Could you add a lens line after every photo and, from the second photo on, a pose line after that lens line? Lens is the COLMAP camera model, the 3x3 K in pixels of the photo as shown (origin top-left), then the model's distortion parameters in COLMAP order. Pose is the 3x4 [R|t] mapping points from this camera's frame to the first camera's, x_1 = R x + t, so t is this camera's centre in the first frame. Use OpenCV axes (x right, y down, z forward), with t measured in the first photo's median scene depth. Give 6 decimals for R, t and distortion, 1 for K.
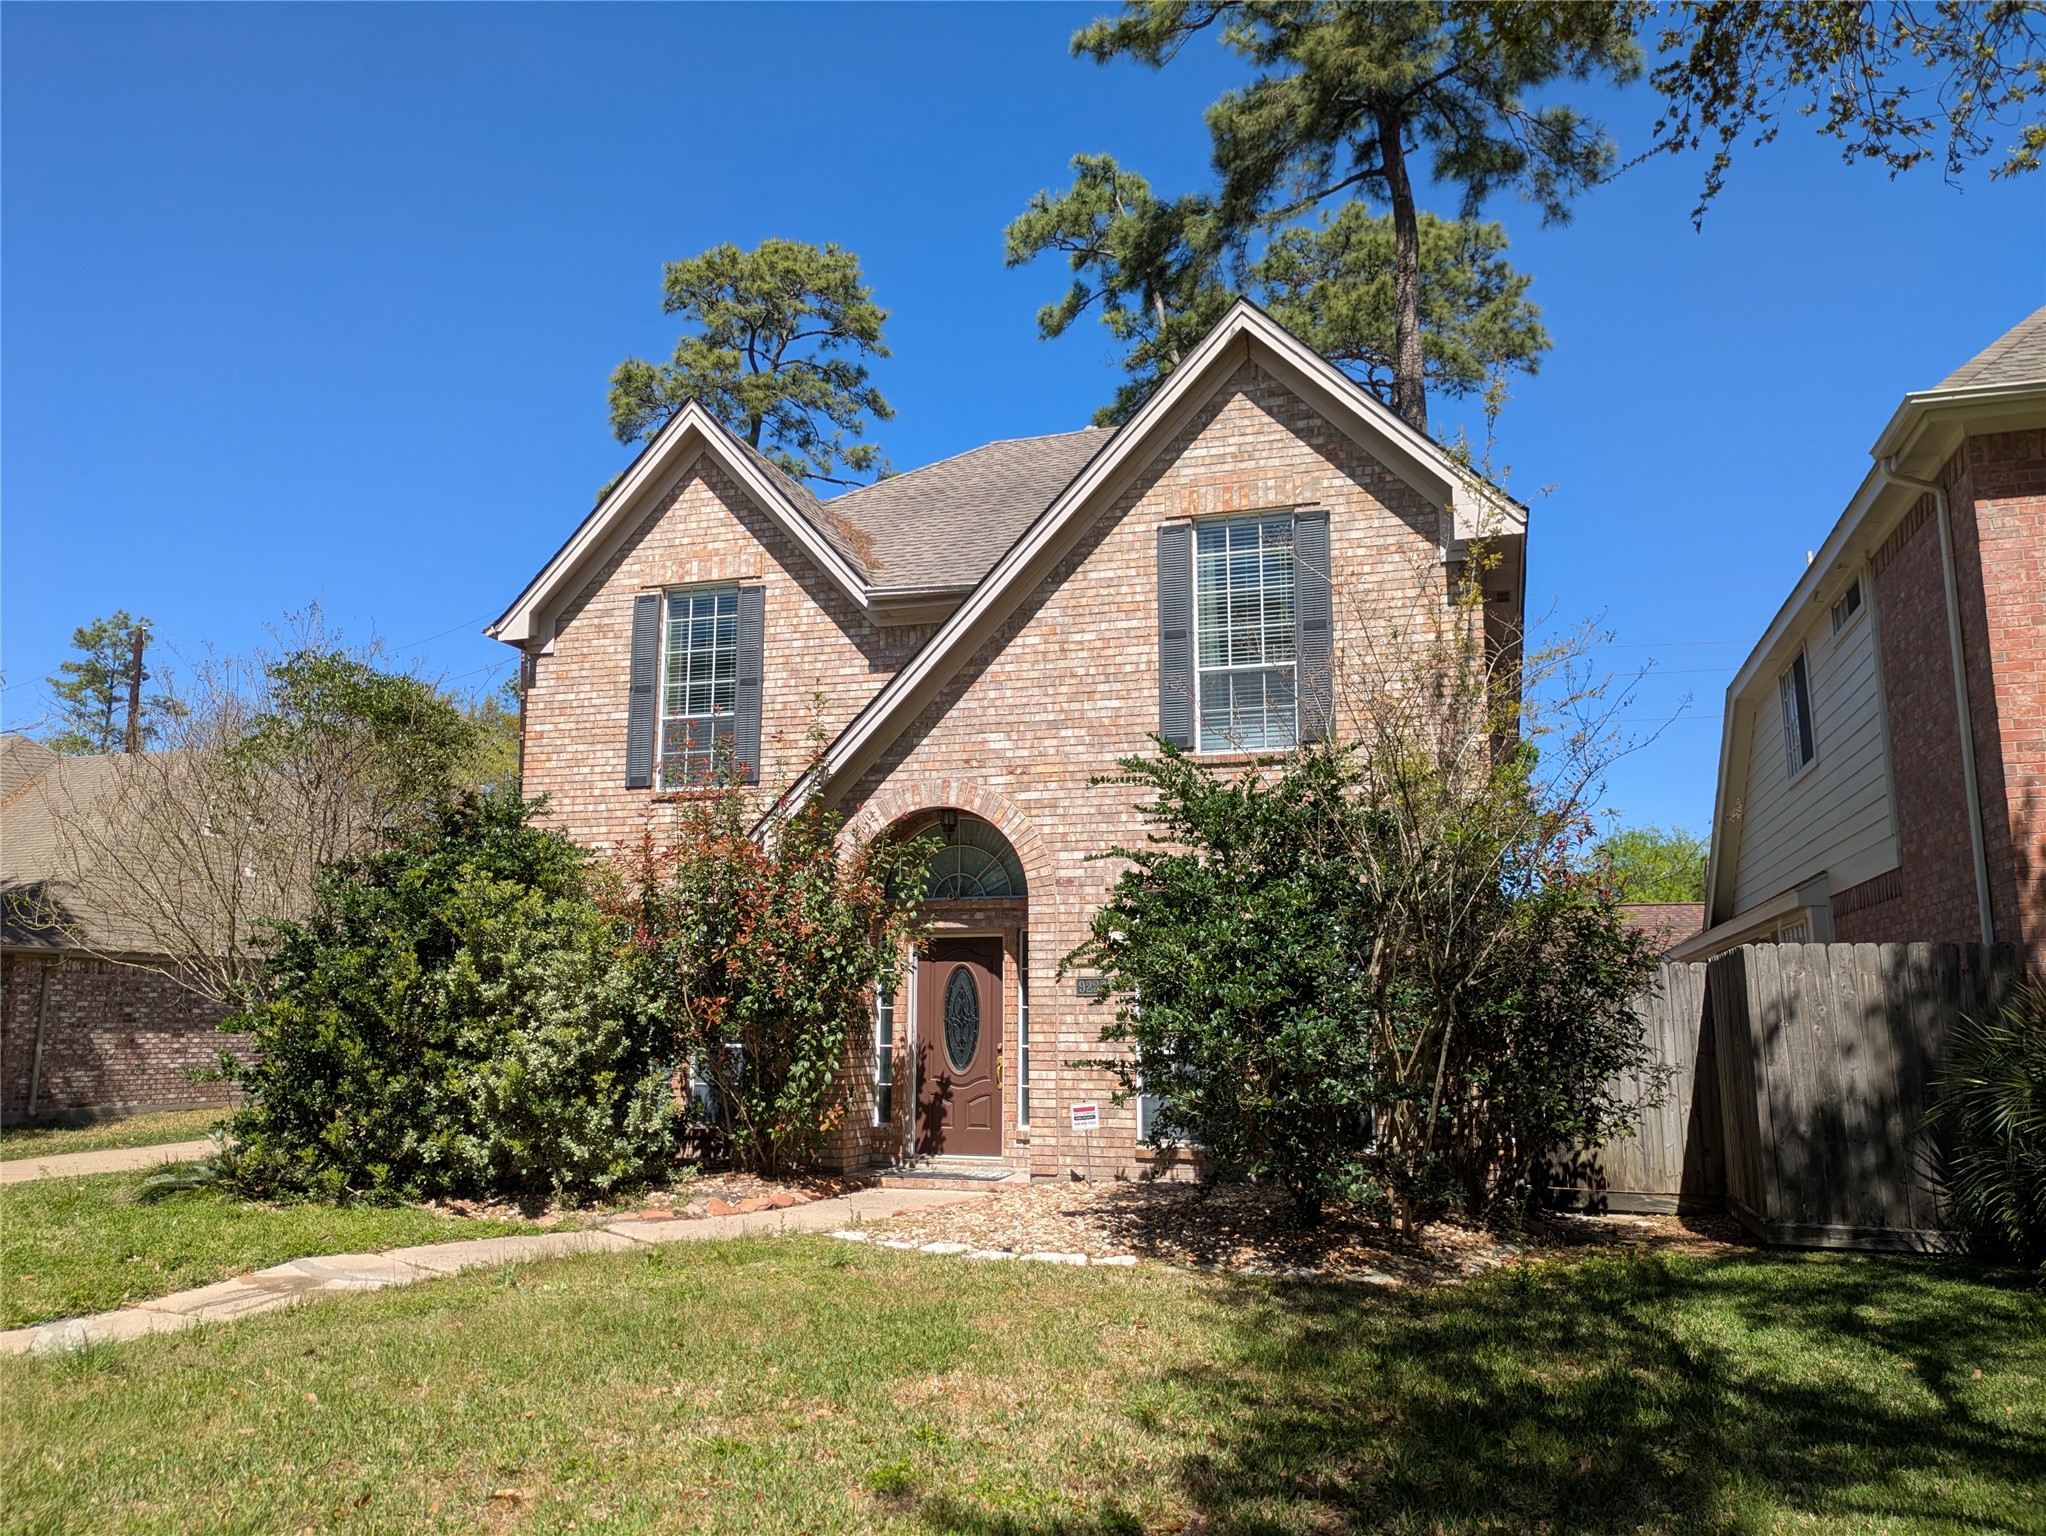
lens RADIAL K [[1493.4, 0, 1024.0], [0, 1493.4, 762.8], [0, 0, 1]] dist [0.007095, 0.002481]
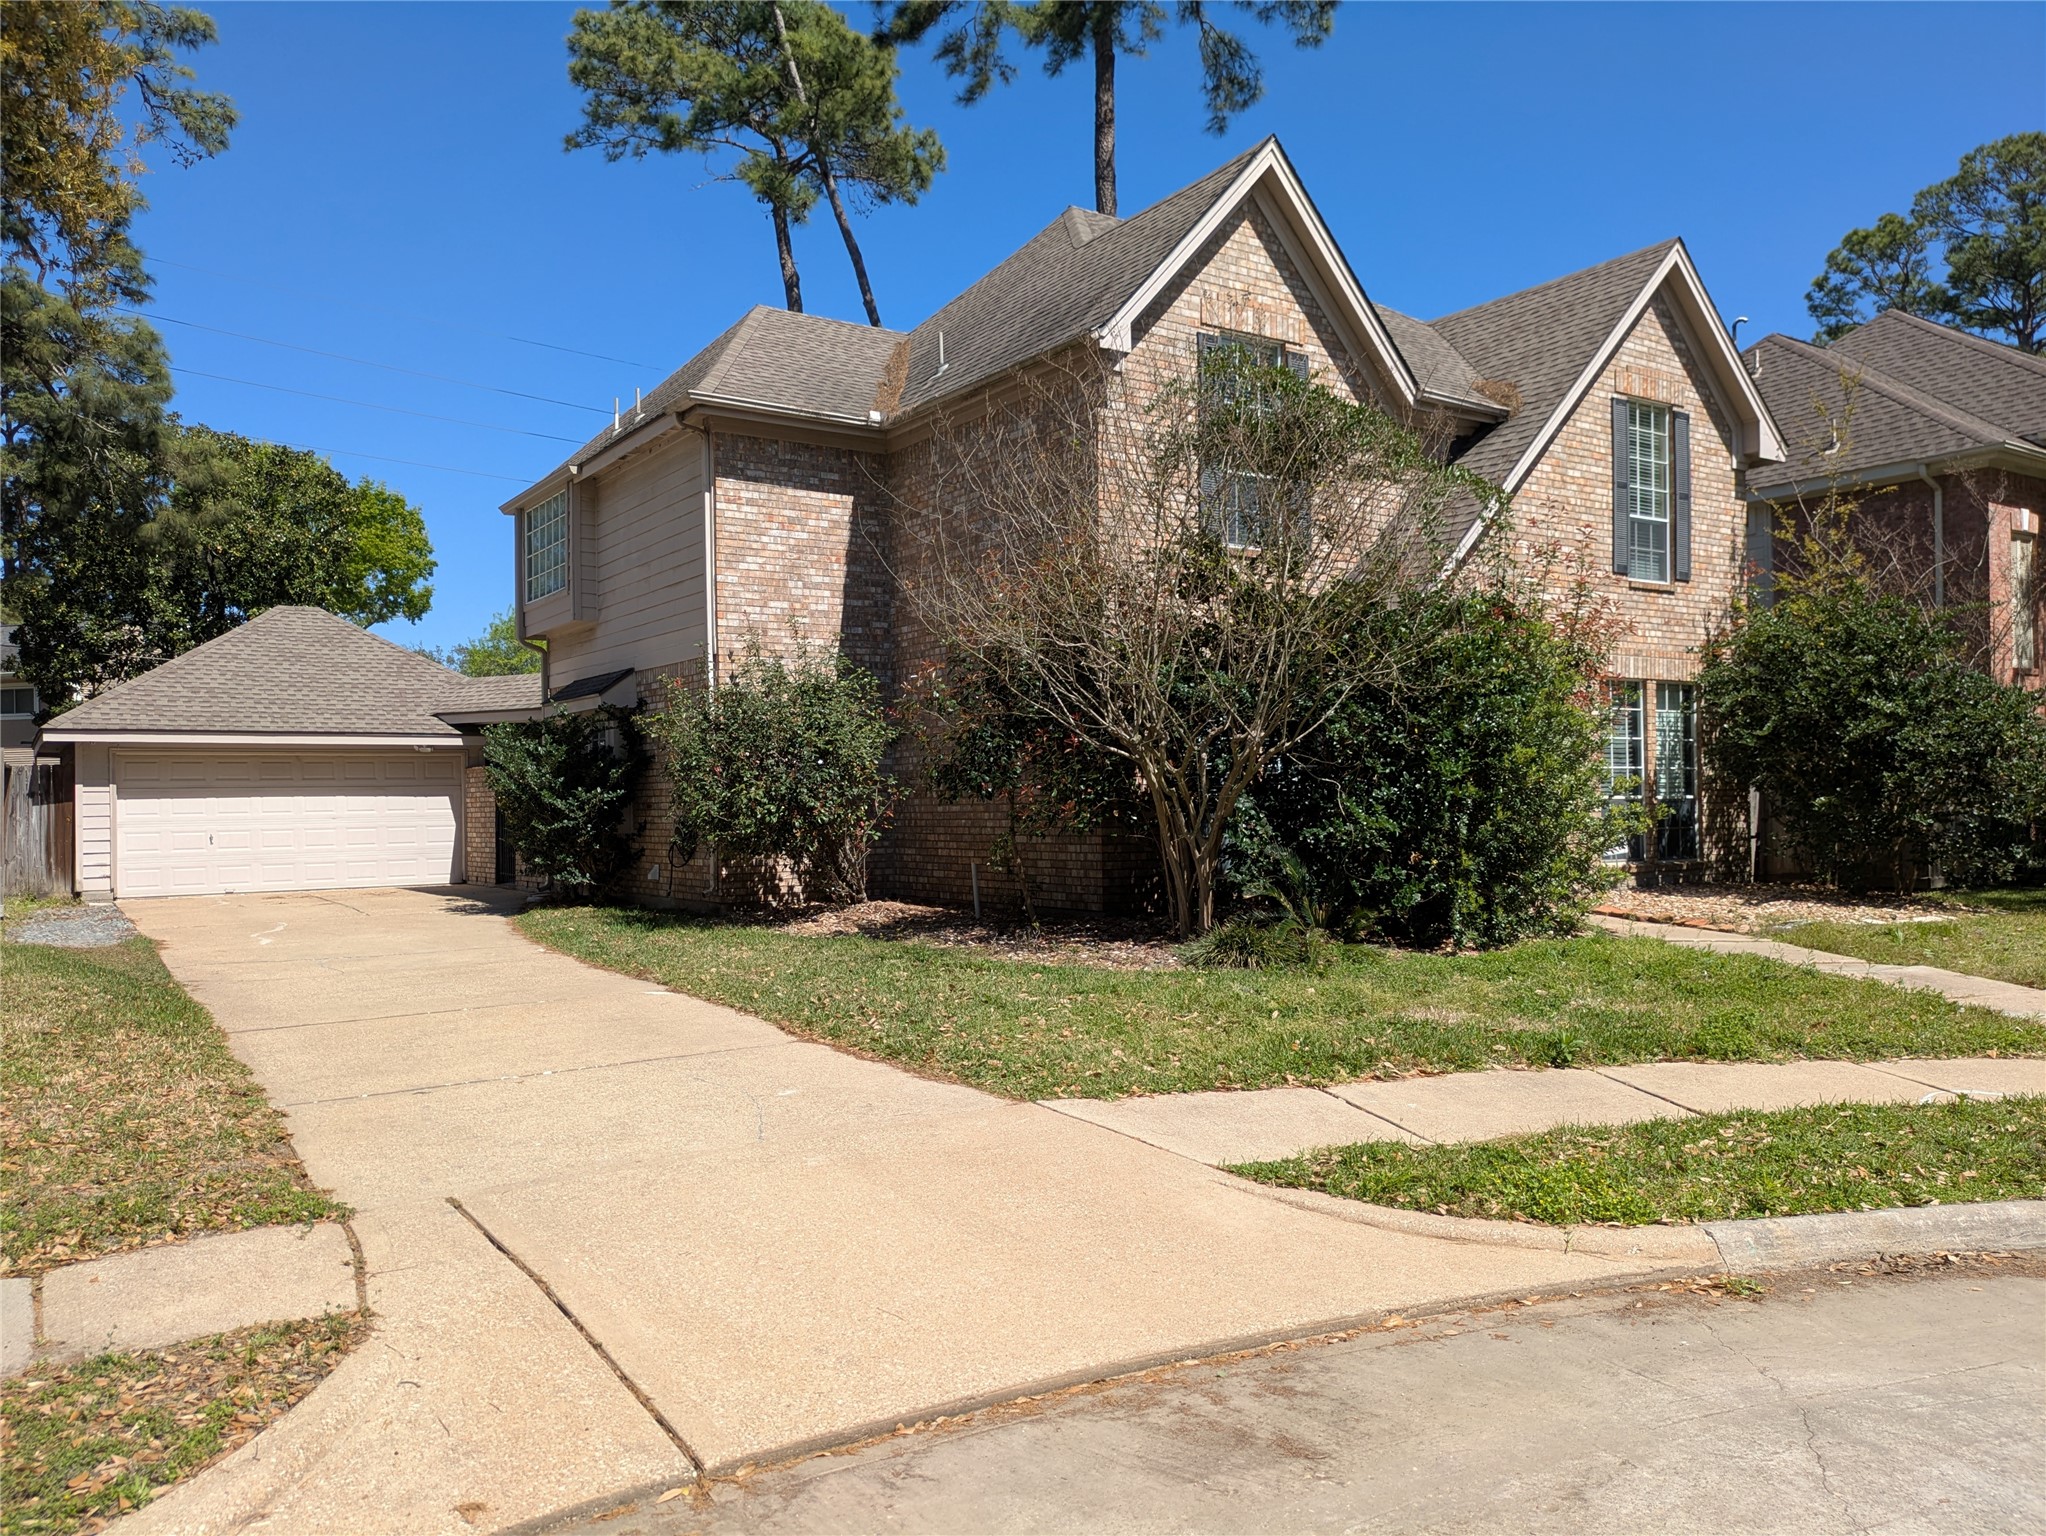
lens RADIAL K [[1493.4, 0, 1021.7], [0, 1493.4, 774.3], [0, 0, 1]] dist [0.007095, 0.002481]
pose [[0.630487, -0.004172, 0.776188, -1.091391], [-0.124443, 0.986507, 0.106386, 0.079536], [-0.766159, -0.163666, 0.621461, 0.466575]]
